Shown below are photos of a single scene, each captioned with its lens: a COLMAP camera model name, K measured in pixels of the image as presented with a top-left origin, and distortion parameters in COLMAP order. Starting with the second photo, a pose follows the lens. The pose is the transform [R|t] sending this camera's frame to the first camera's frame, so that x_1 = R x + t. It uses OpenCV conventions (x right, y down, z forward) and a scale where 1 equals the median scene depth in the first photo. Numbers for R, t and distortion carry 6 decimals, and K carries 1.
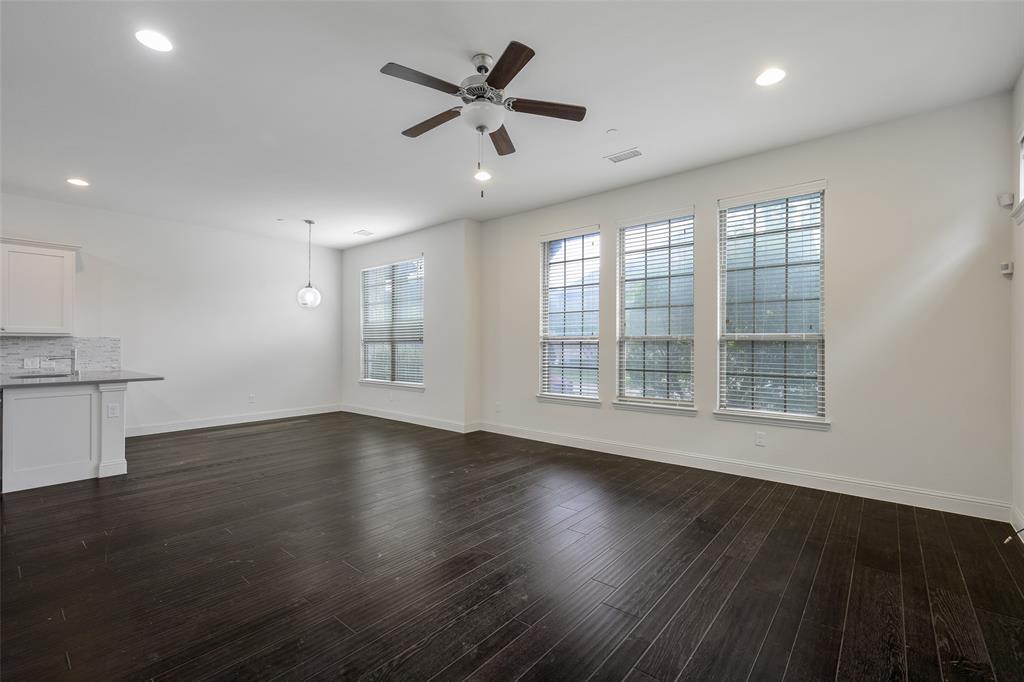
lens RADIAL K [[407.4, 0, 512.0], [0, 407.4, 341.0], [0, 0, 1]] dist [0.000370, -0.000128]
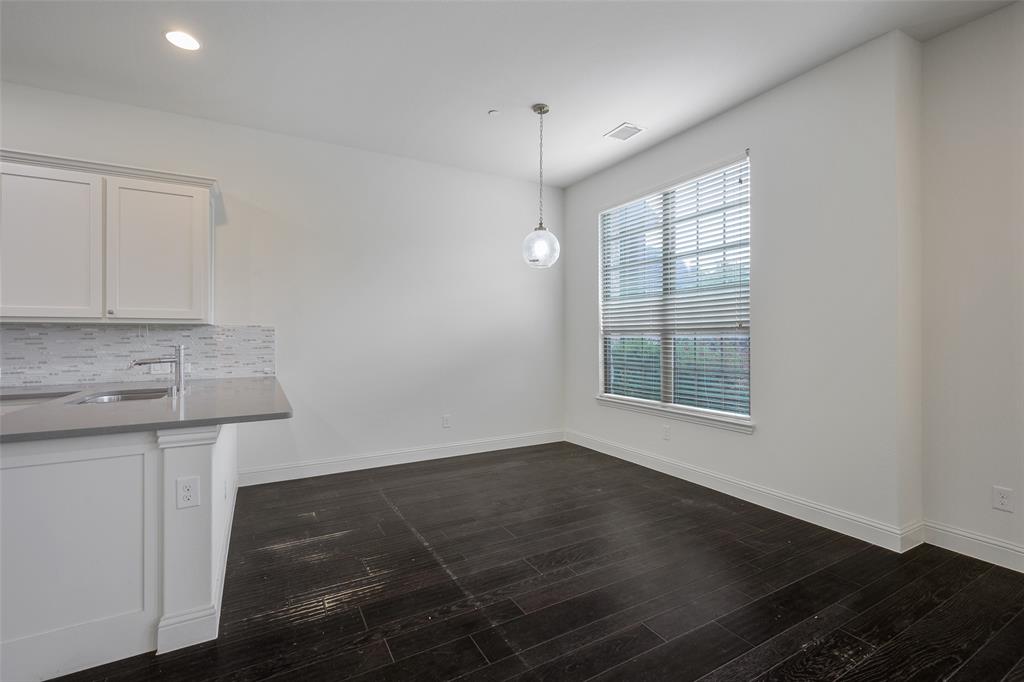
lens RADIAL K [[449.1, 0, 512.0], [0, 449.1, 341.0], [0, 0, 1]] dist [-0.000232, -0.000143]
pose [[0.922310, 0.002441, -0.386443, -0.344185], [0.004265, 0.999855, 0.016494, 0.005176], [0.386427, -0.016861, 0.922166, 0.495765]]
